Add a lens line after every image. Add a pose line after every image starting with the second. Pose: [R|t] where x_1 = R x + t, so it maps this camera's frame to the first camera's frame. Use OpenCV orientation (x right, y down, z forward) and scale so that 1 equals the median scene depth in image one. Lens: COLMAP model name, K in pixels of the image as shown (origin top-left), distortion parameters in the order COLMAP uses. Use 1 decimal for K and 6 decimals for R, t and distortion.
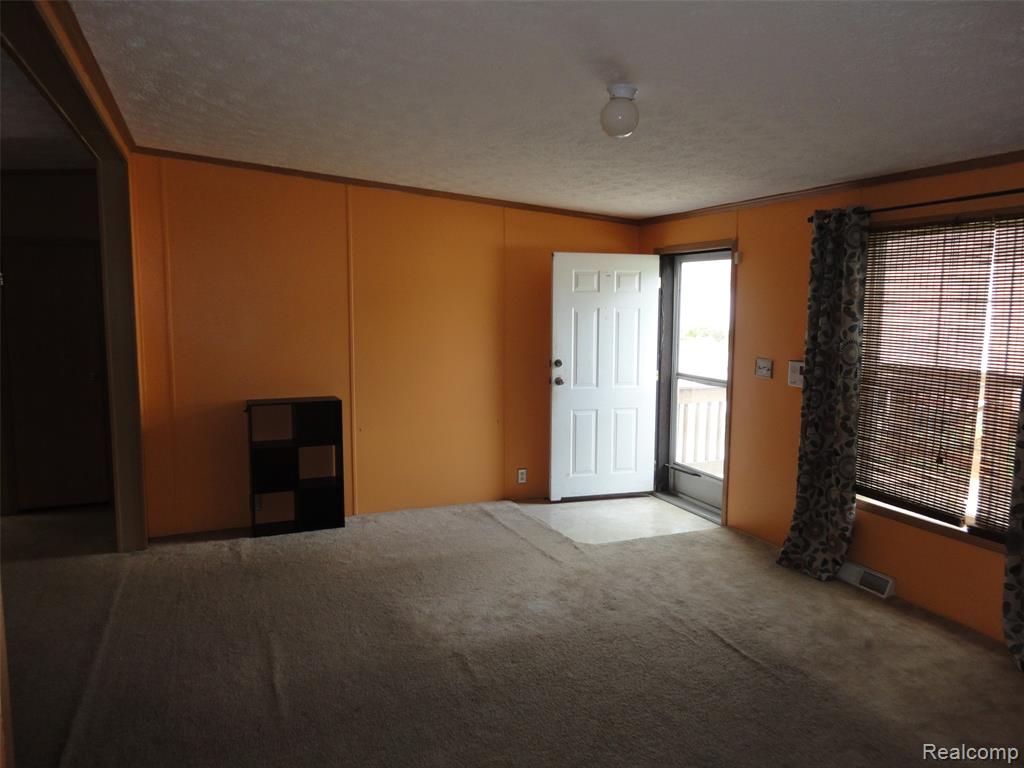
lens RADIAL K [[752.7, 0, 512.4], [0, 752.7, 380.4], [0, 0, 1]] dist [-0.006873, 0.016661]
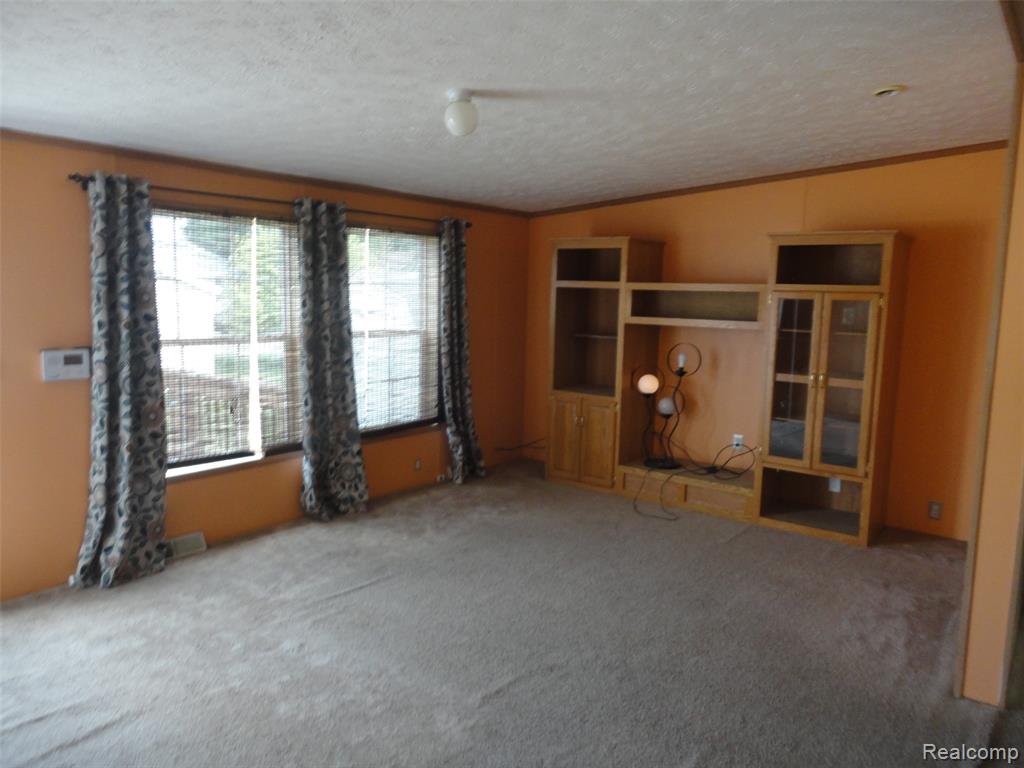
lens RADIAL K [[752.7, 0, 512.3], [0, 752.7, 387.7], [0, 0, 1]] dist [-0.006873, 0.016661]
pose [[-0.504462, -0.128798, 0.853774, -0.676394], [0.072671, 0.978970, 0.190624, -0.126966], [-0.860370, 0.158207, -0.484493, 1.163202]]
